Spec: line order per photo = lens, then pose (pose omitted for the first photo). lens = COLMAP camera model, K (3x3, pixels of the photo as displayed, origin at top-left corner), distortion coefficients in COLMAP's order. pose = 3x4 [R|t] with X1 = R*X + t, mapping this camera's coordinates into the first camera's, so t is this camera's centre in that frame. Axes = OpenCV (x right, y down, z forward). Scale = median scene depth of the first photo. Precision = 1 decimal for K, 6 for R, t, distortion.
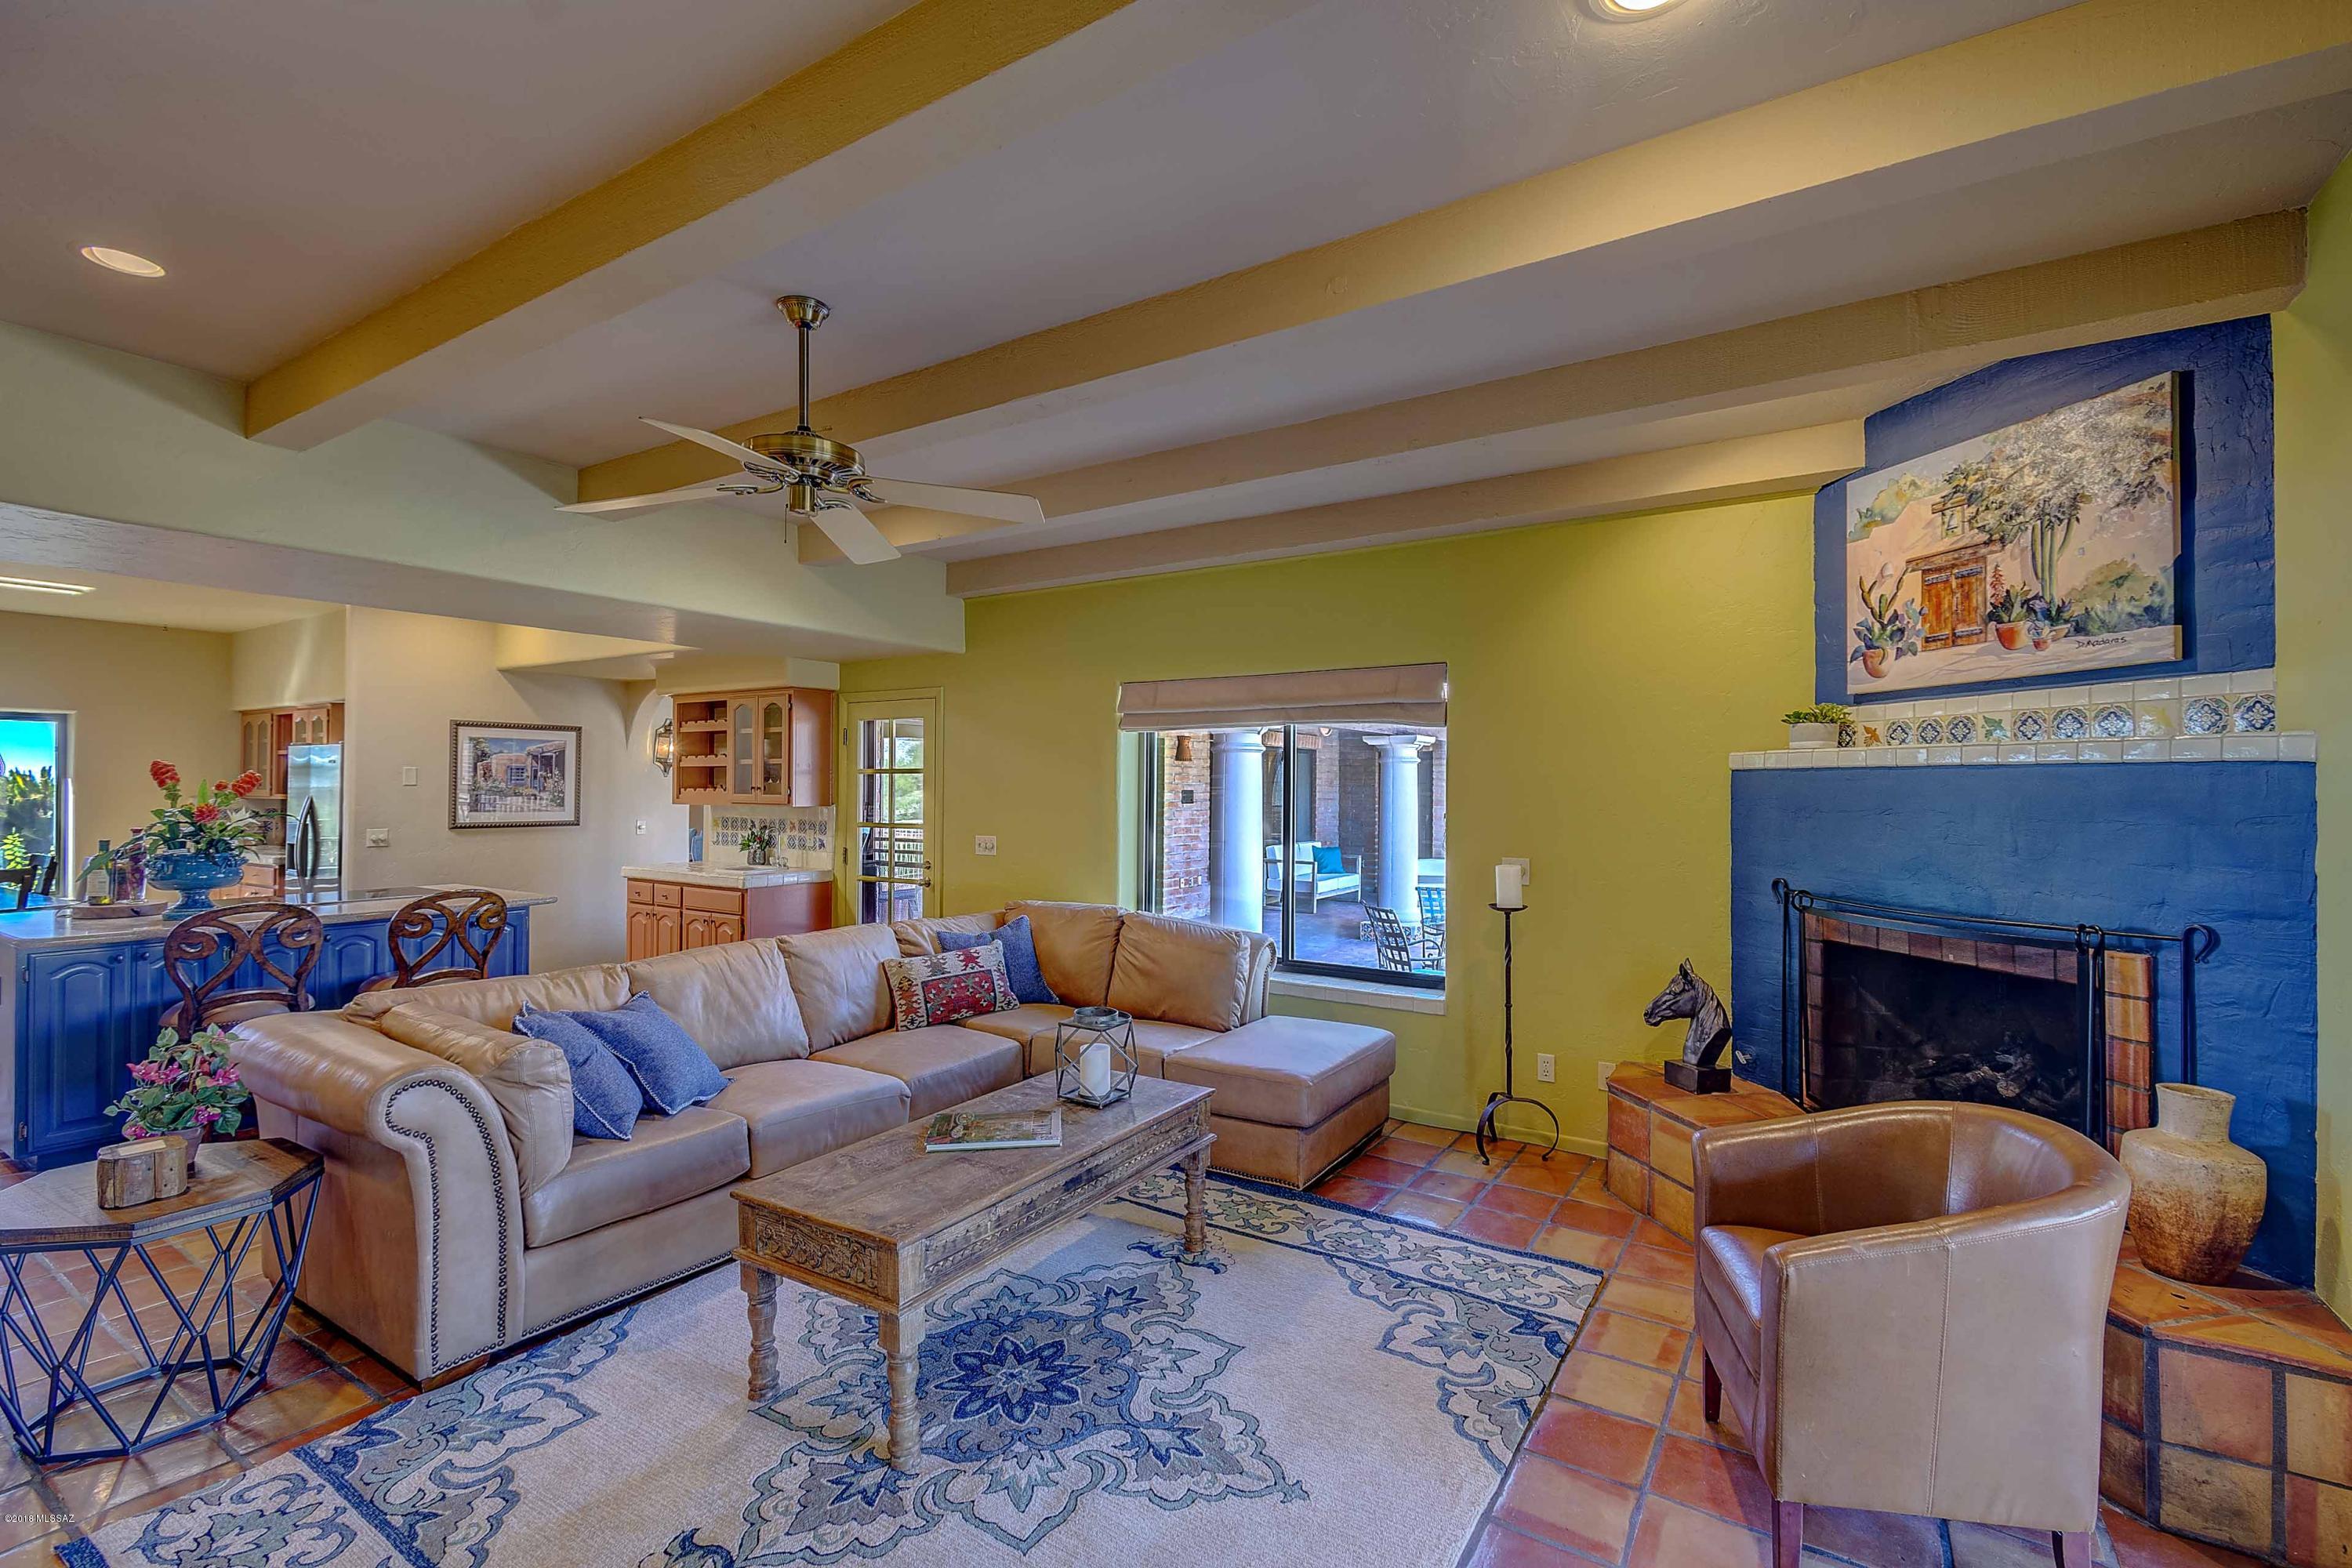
lens RADIAL K [[1037.6, 0, 1189.5], [0, 1037.6, 779.2], [0, 0, 1]] dist [0.016259, -0.003731]
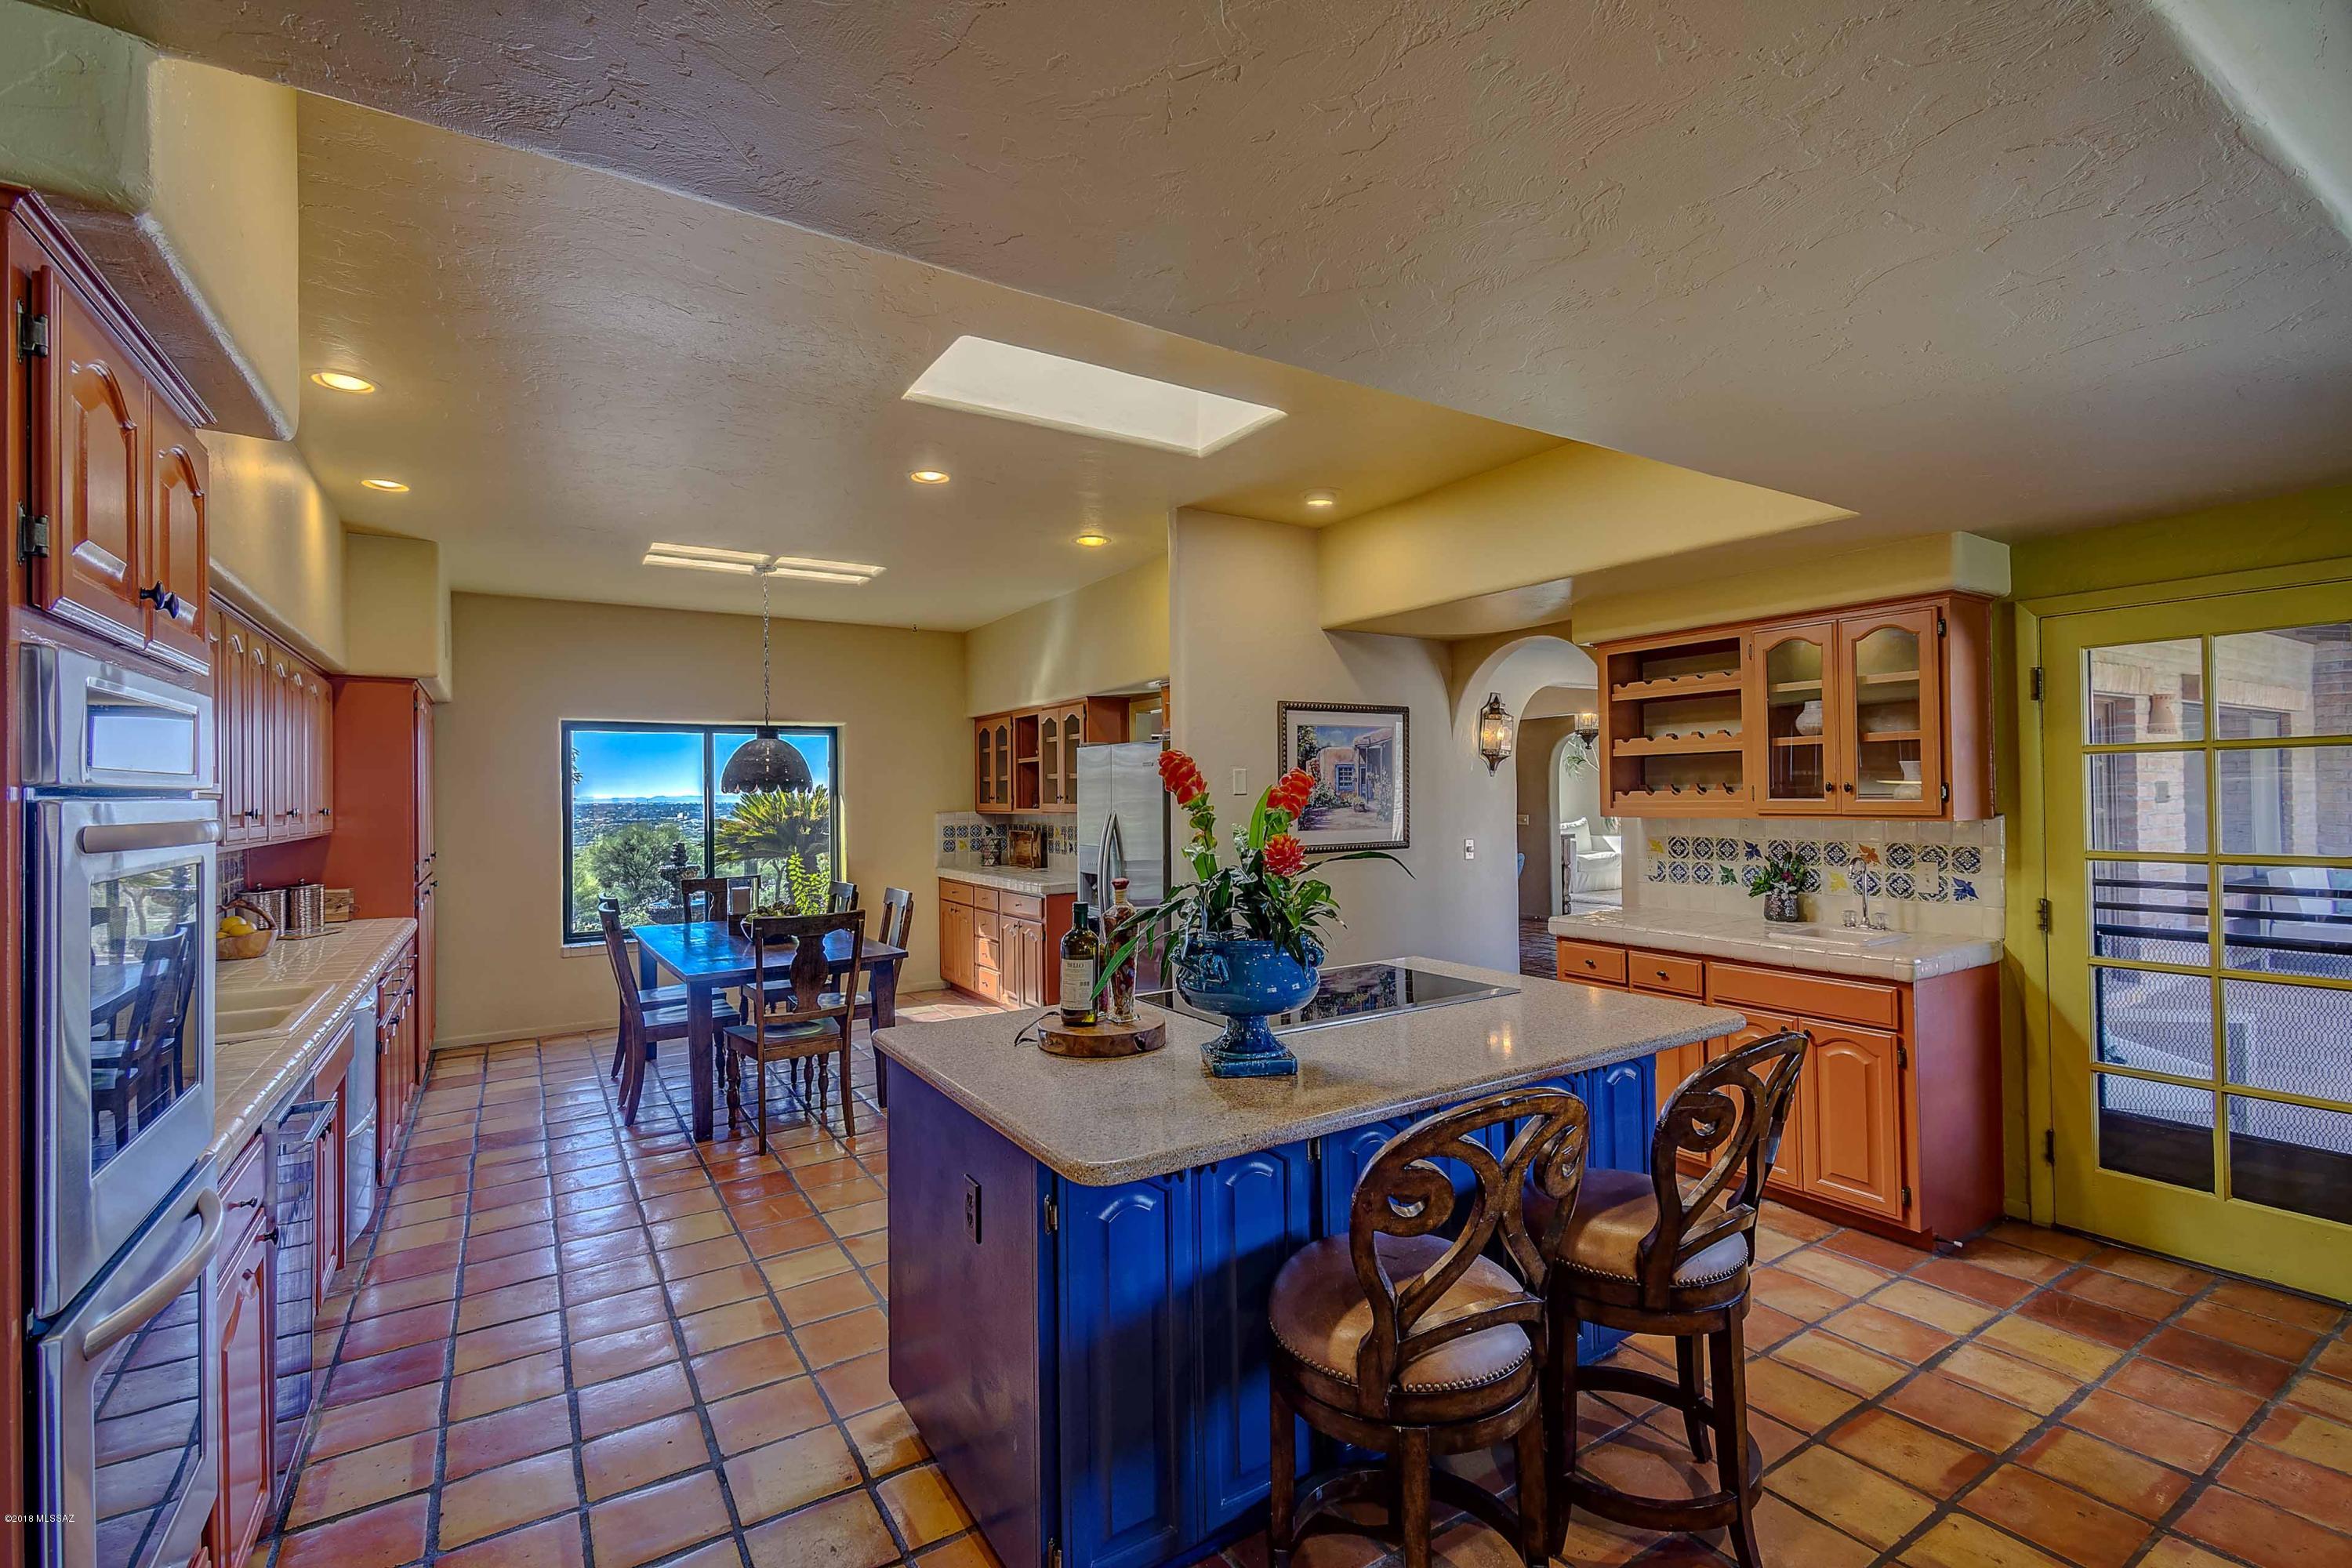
lens RADIAL K [[1037.6, 0, 1187.8], [0, 1037.6, 781.2], [0, 0, 1]] dist [0.016259, -0.003731]
pose [[0.910322, -0.025823, -0.413095, -0.765121], [0.025917, 0.999650, -0.005377, -0.000942], [0.413090, -0.005811, 0.910672, 0.540916]]
